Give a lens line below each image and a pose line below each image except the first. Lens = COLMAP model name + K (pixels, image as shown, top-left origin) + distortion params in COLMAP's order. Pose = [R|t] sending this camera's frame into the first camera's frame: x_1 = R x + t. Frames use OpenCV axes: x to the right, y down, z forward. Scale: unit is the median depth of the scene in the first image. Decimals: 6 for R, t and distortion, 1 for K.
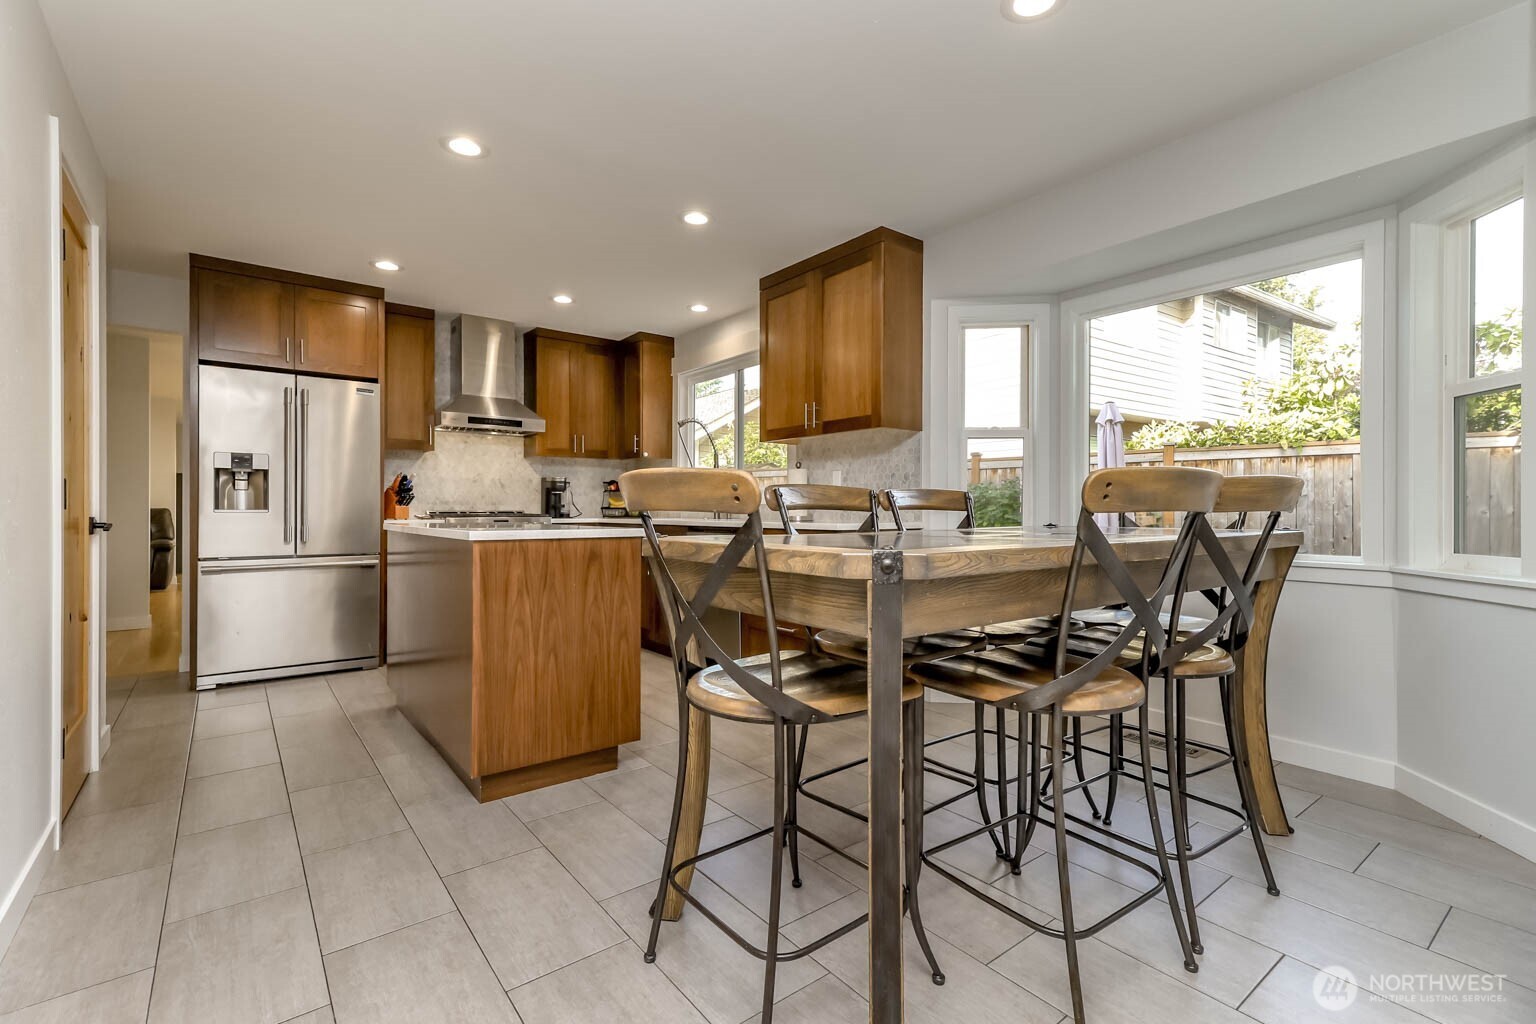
lens RADIAL K [[697.6, 0, 774.4], [0, 697.6, 515.1], [0, 0, 1]] dist [0.017212, 0.001845]
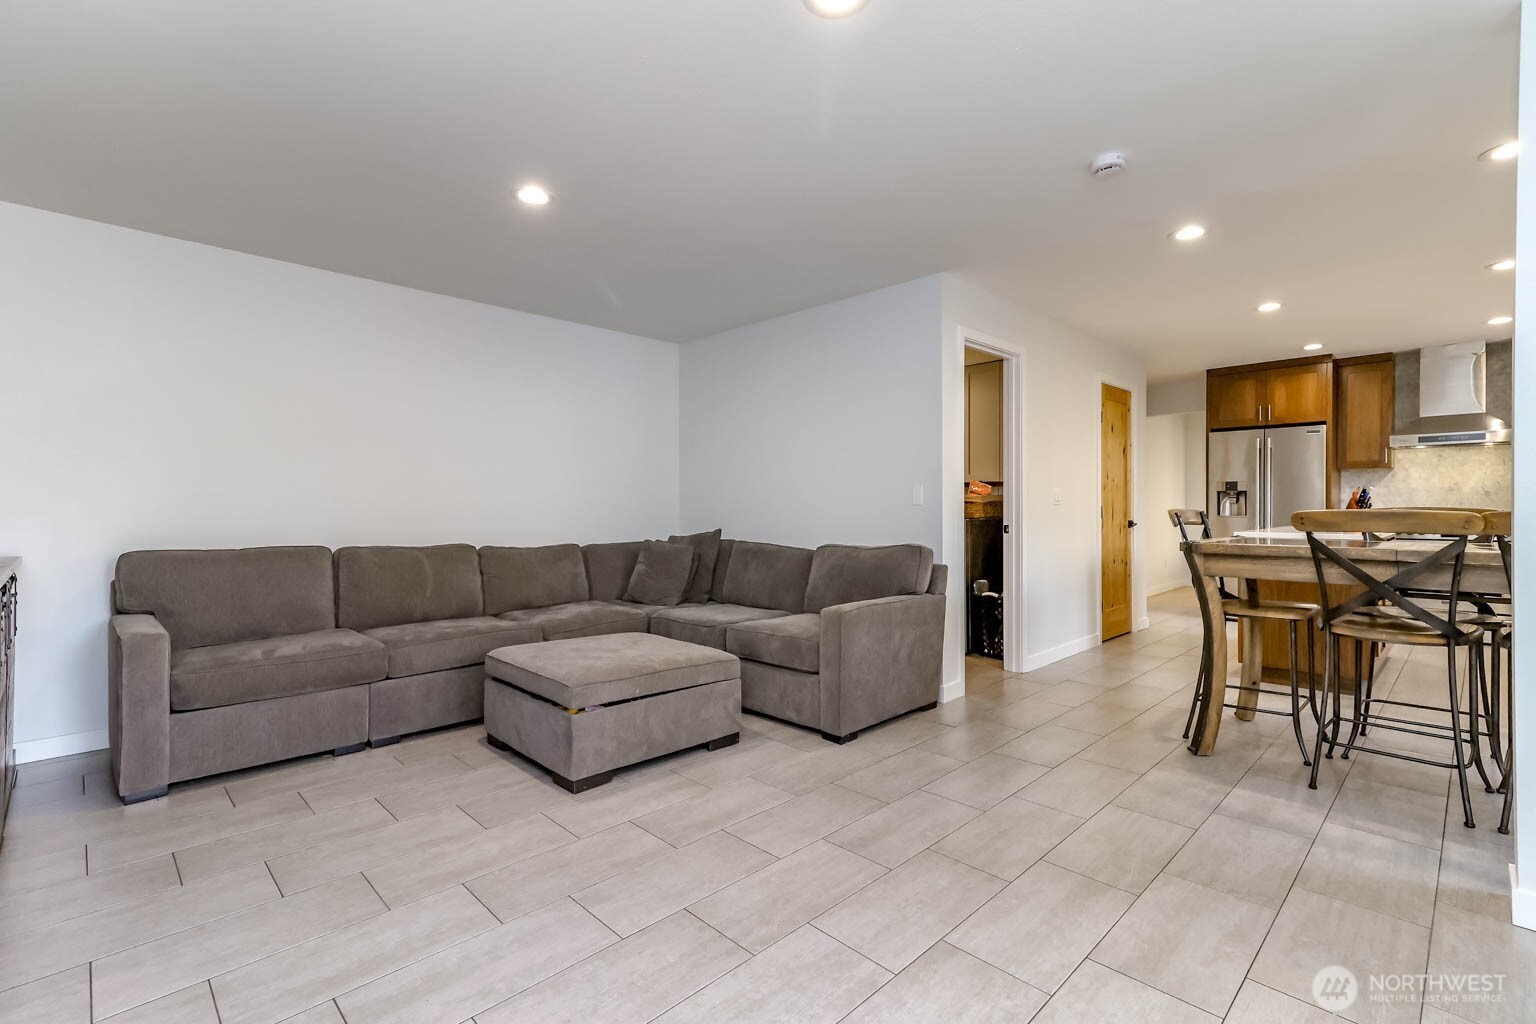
lens RADIAL K [[697.6, 0, 765.9], [0, 697.6, 507.6], [0, 0, 1]] dist [0.017212, 0.001845]
pose [[0.109790, -0.002253, -0.993952, 0.715958], [-0.002062, 0.999995, -0.002494, -0.019539], [0.993953, 0.002323, 0.109785, -0.249114]]
